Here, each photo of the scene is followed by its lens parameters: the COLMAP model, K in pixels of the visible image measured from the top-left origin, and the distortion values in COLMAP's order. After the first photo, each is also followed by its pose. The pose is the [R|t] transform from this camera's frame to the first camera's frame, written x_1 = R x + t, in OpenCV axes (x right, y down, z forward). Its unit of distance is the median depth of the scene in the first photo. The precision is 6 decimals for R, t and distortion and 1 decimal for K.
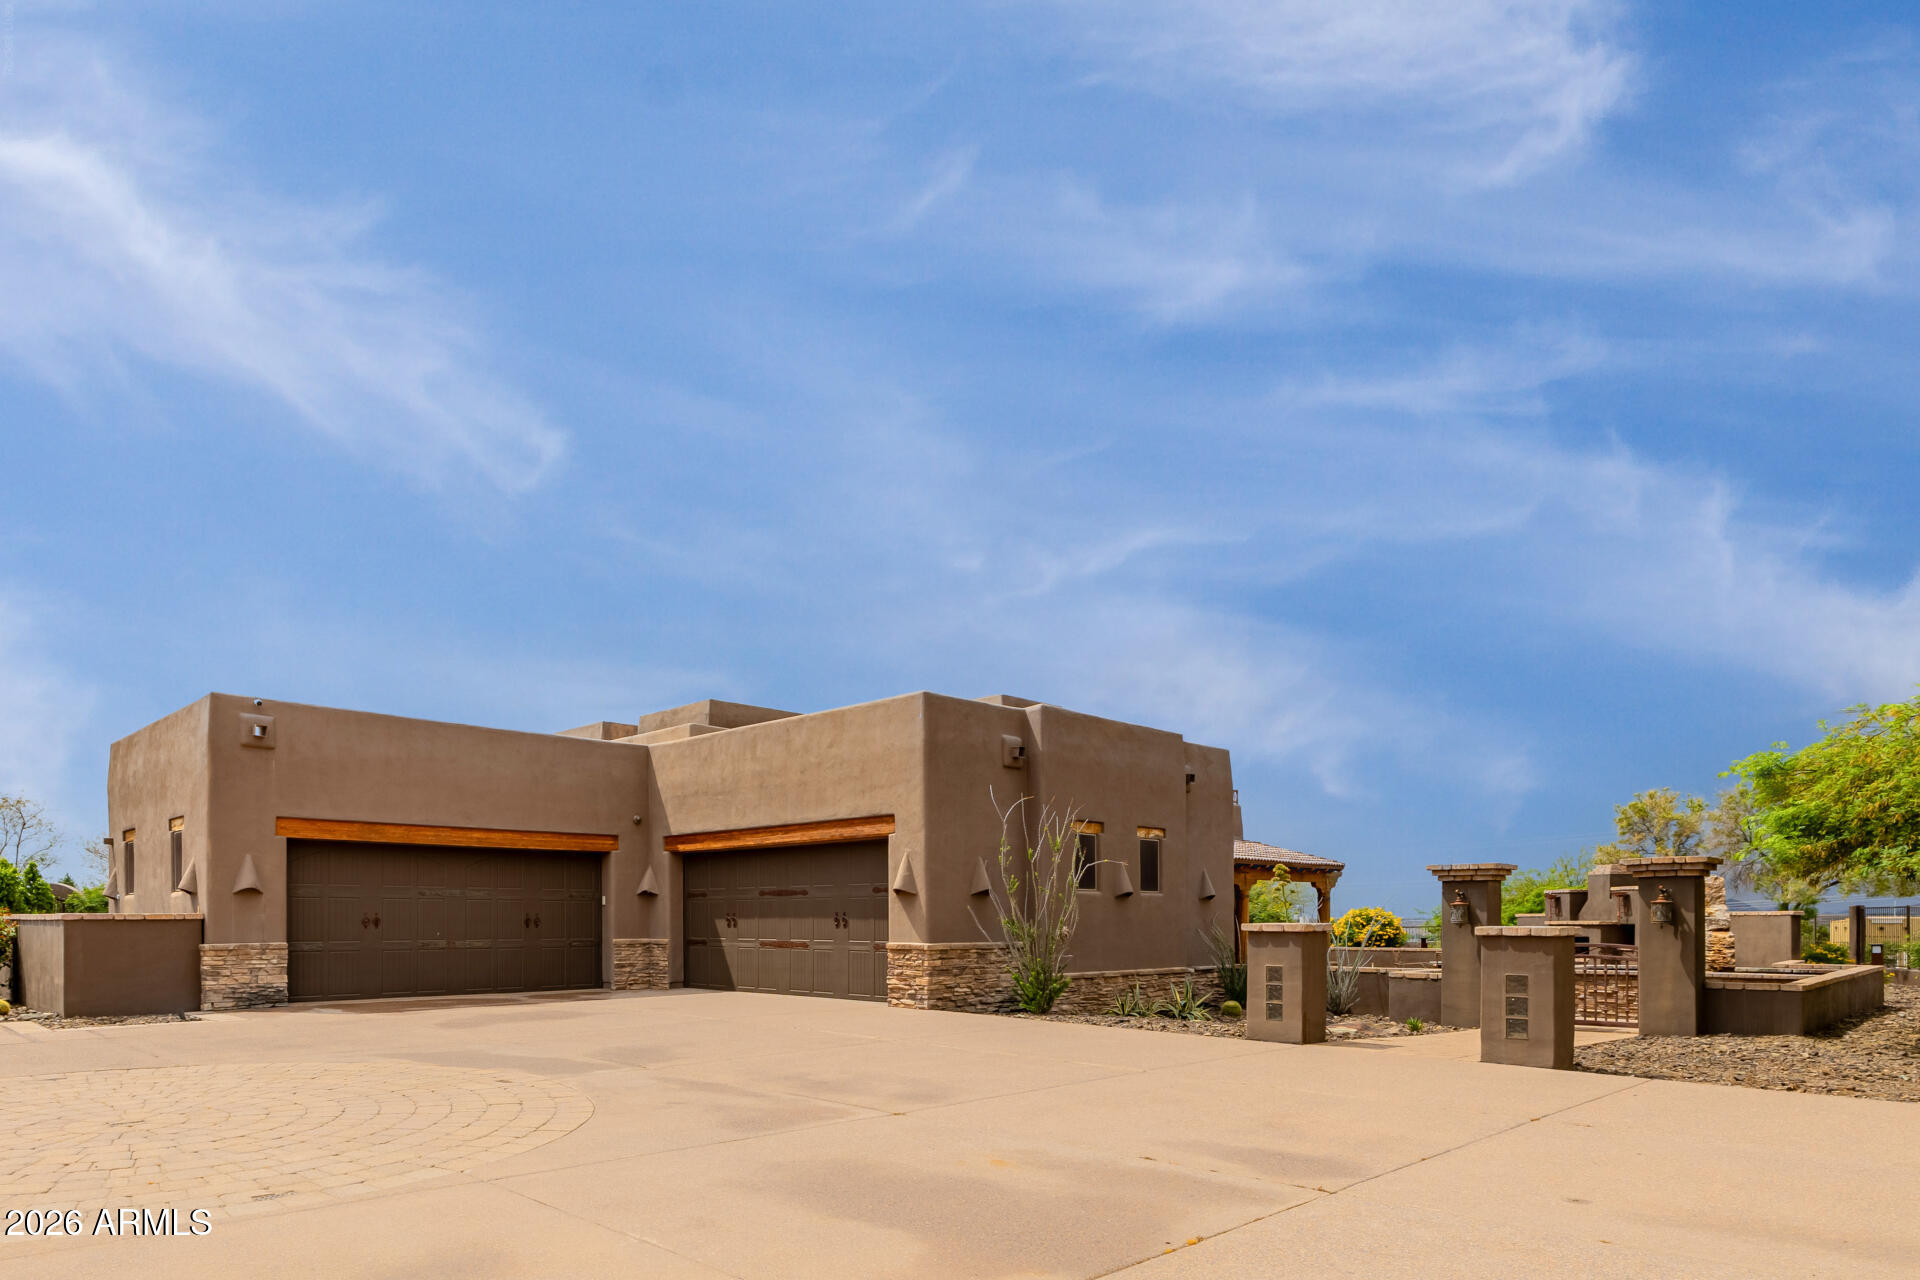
lens RADIAL K [[806.6, 0, 956.1], [0, 806.6, 636.8], [0, 0, 1]] dist [-0.000094, 0.000035]
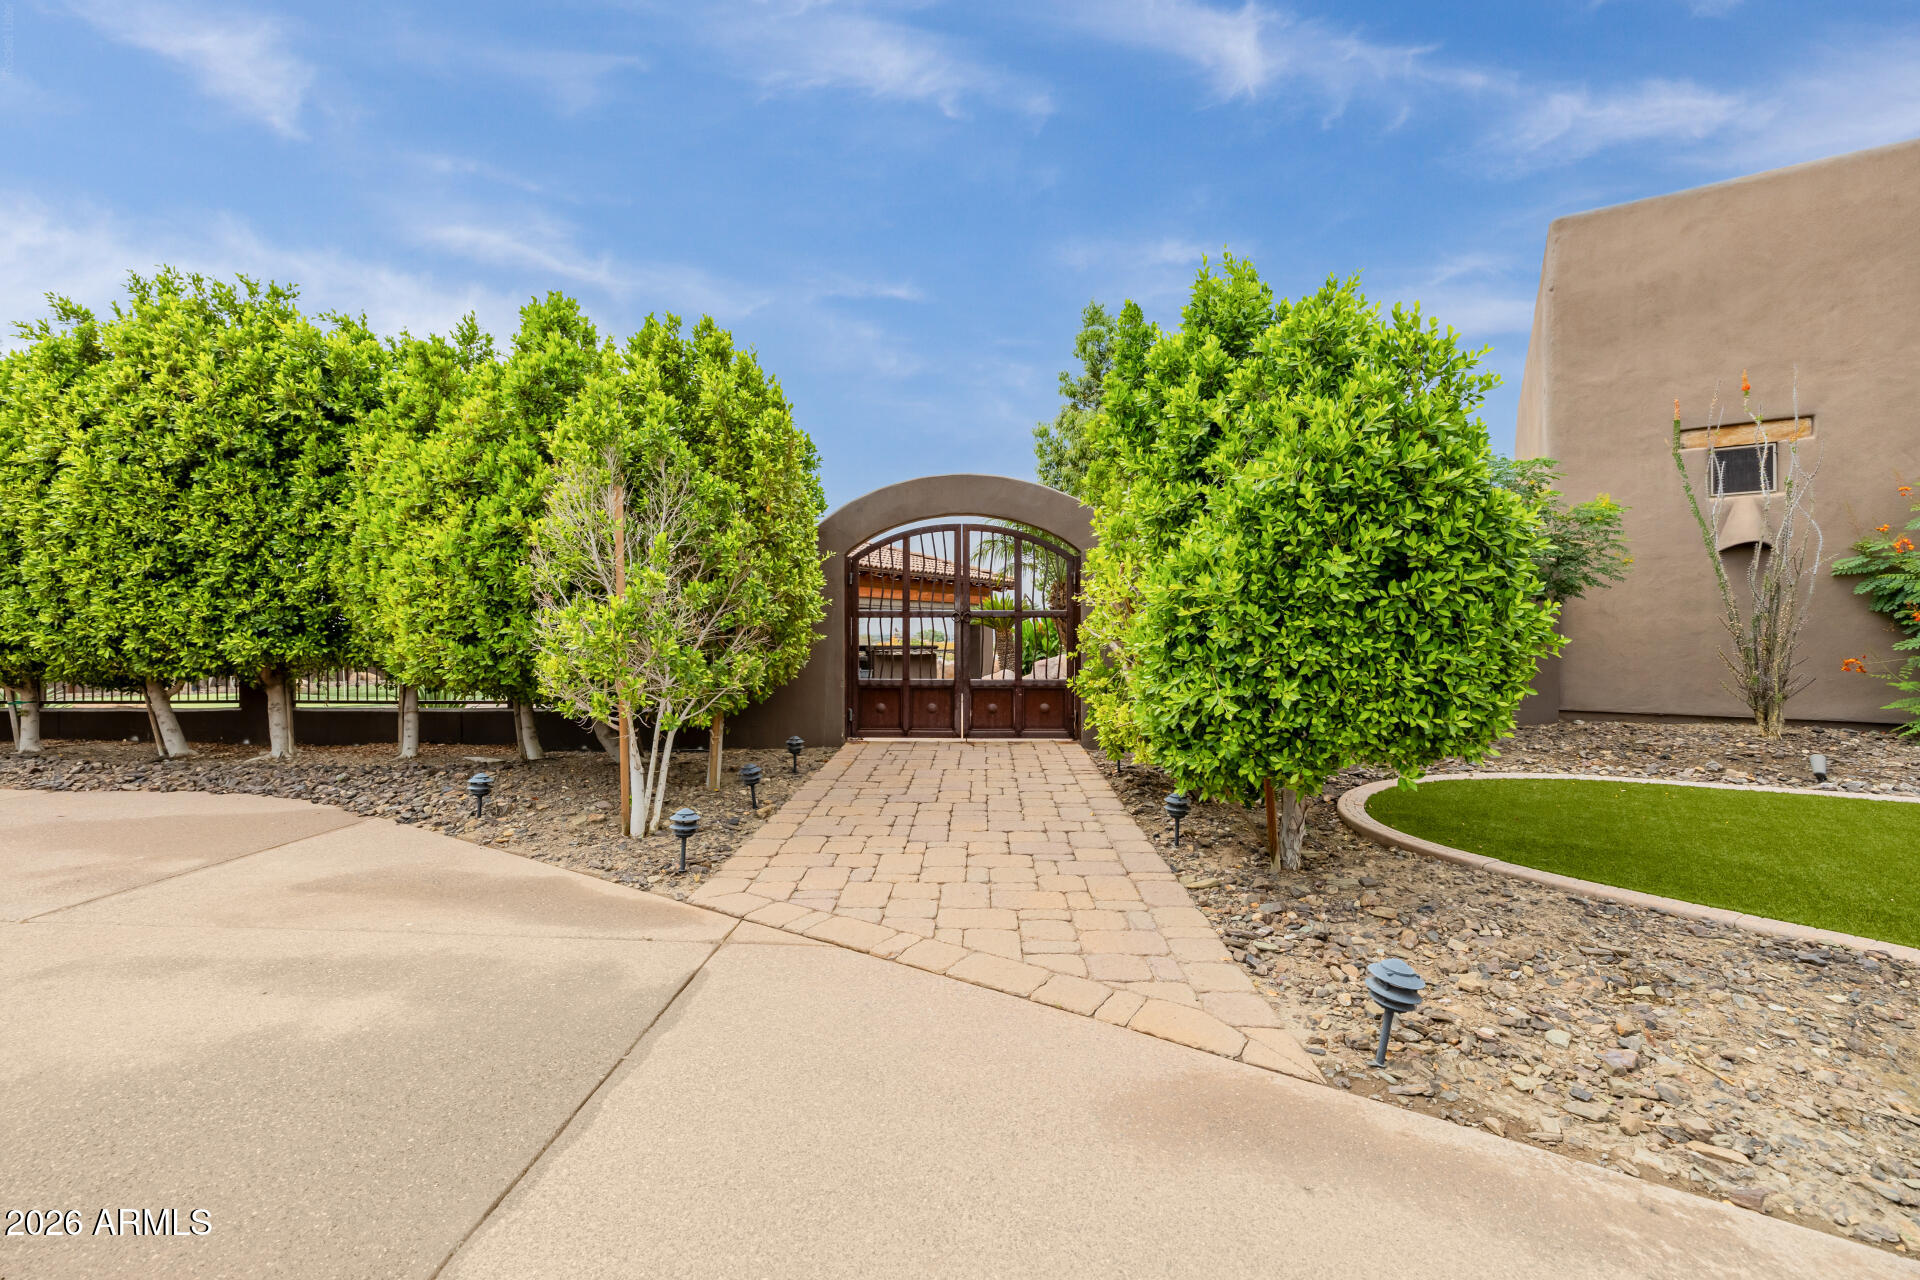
lens RADIAL K [[806.6, 0, 951.6], [0, 806.6, 635.5], [0, 0, 1]] dist [-0.000094, 0.000035]
pose [[0.999975, -0.007081, -0.000350, 0.463361], [0.007081, 0.999975, -0.000253, 1.449993], [0.000352, 0.000251, 1.000000, -0.948510]]
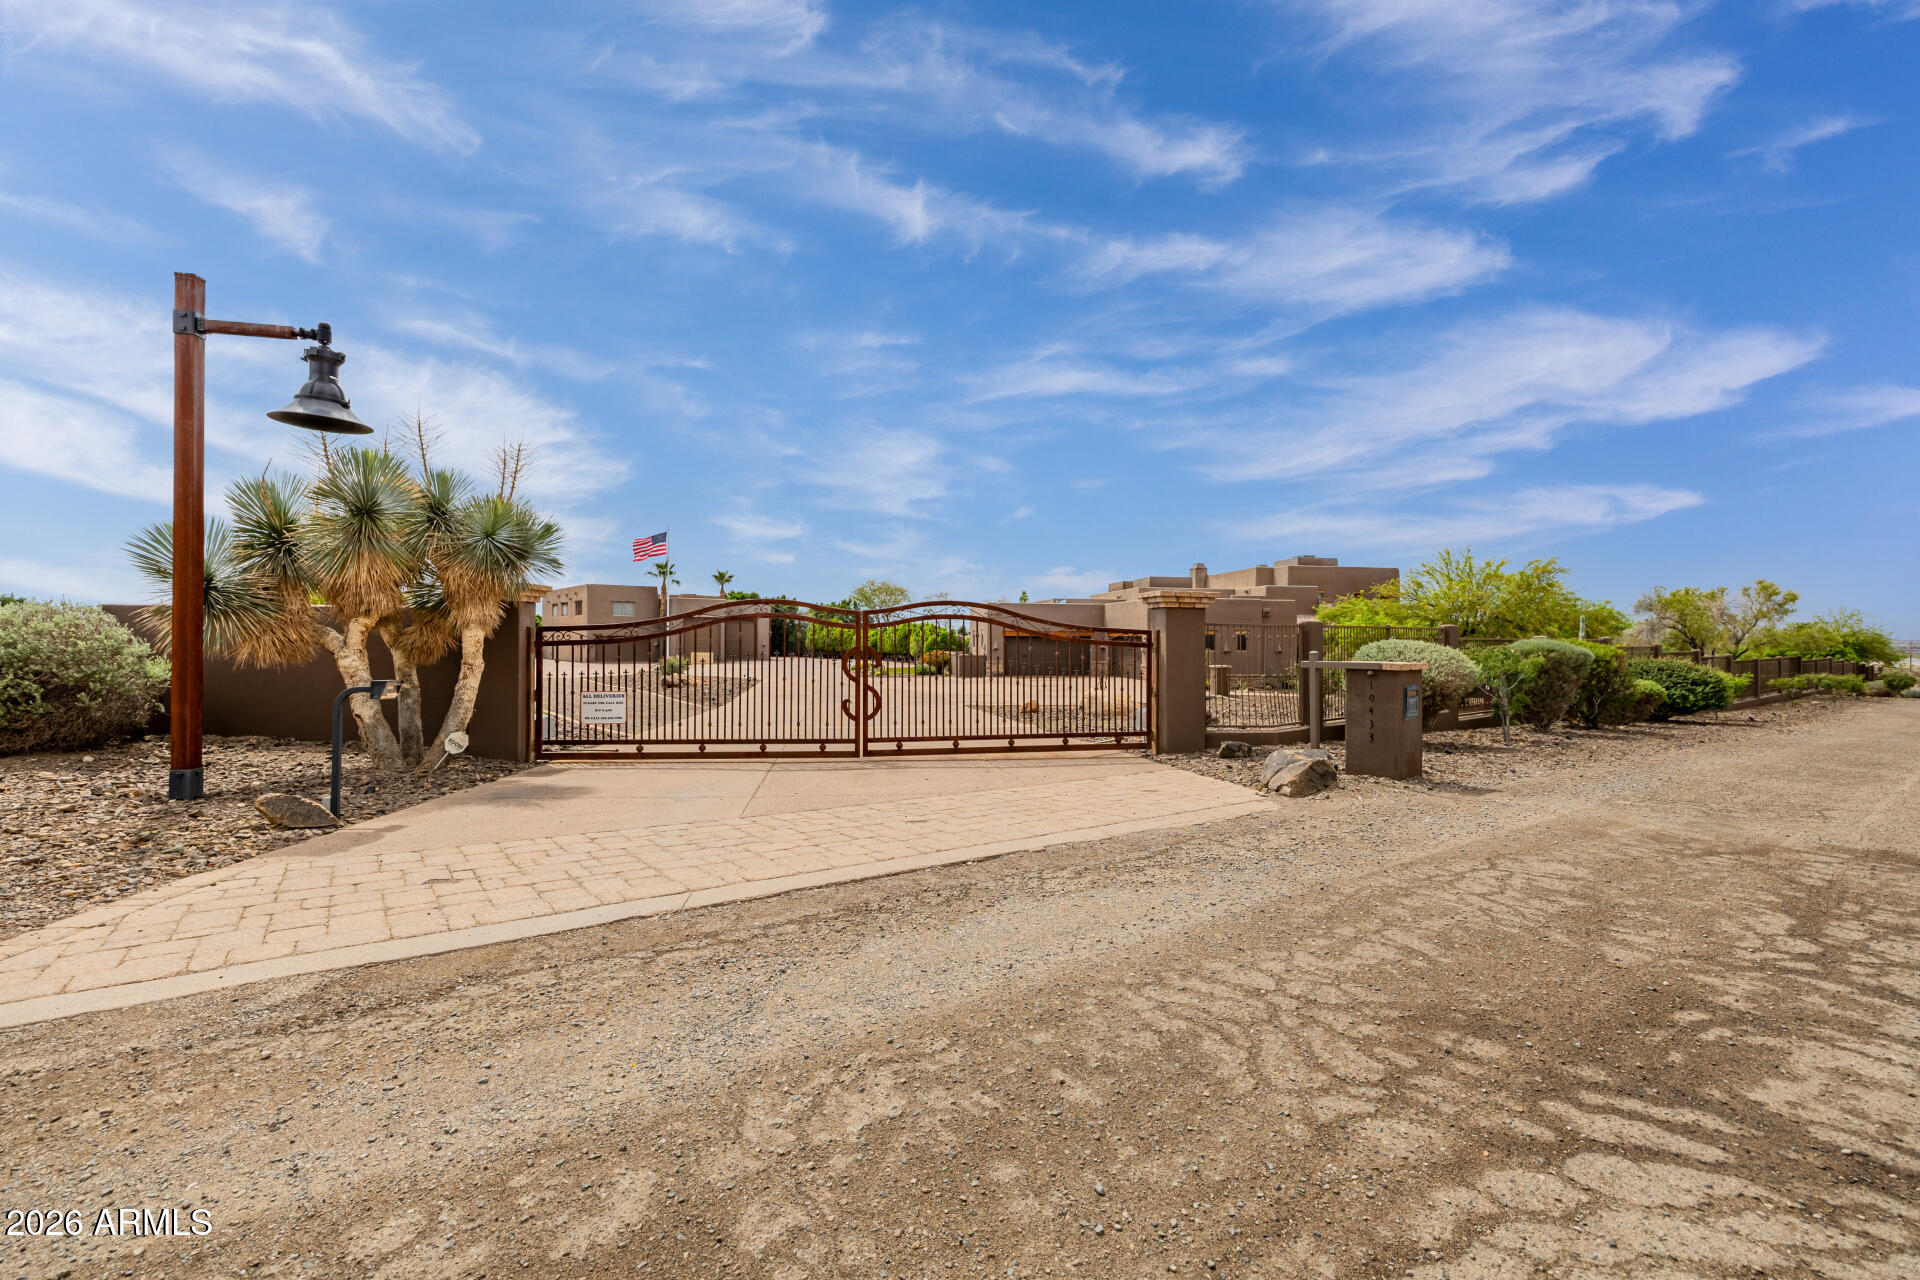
lens RADIAL K [[806.6, 0, 954.4], [0, 806.6, 643.4], [0, 0, 1]] dist [-0.000094, 0.000035]
pose [[1.000000, -0.000244, 0.000536, 1.326009], [0.000244, 1.000000, 0.000337, 1.690194], [-0.000537, -0.000336, 1.000000, -2.093729]]
